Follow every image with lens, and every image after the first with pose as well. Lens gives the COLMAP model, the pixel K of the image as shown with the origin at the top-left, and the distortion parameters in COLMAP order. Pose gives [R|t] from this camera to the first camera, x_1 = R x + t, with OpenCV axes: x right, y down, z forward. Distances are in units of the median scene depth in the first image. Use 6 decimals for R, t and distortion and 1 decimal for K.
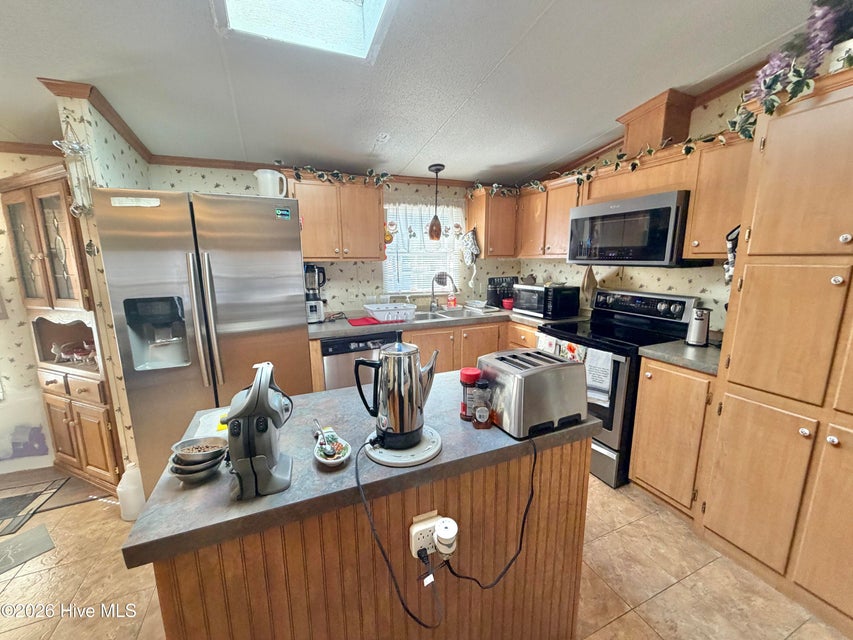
lens RADIAL K [[340.0, 0, 428.5], [0, 340.0, 318.3], [0, 0, 1]] dist [-0.003004, 0.000285]
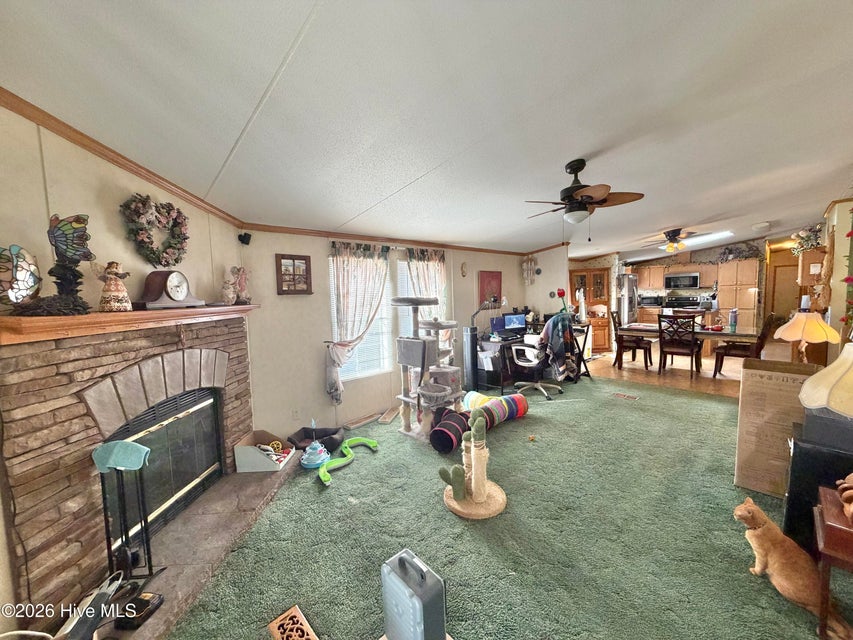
lens RADIAL K [[340.0, 0, 422.2], [0, 340.0, 319.4], [0, 0, 1]] dist [-0.003004, 0.000285]
pose [[0.945437, -0.051258, 0.321749, -3.407469], [0.085789, 0.991862, -0.094071, 0.293310], [-0.314308, 0.116541, 0.942140, -1.649234]]
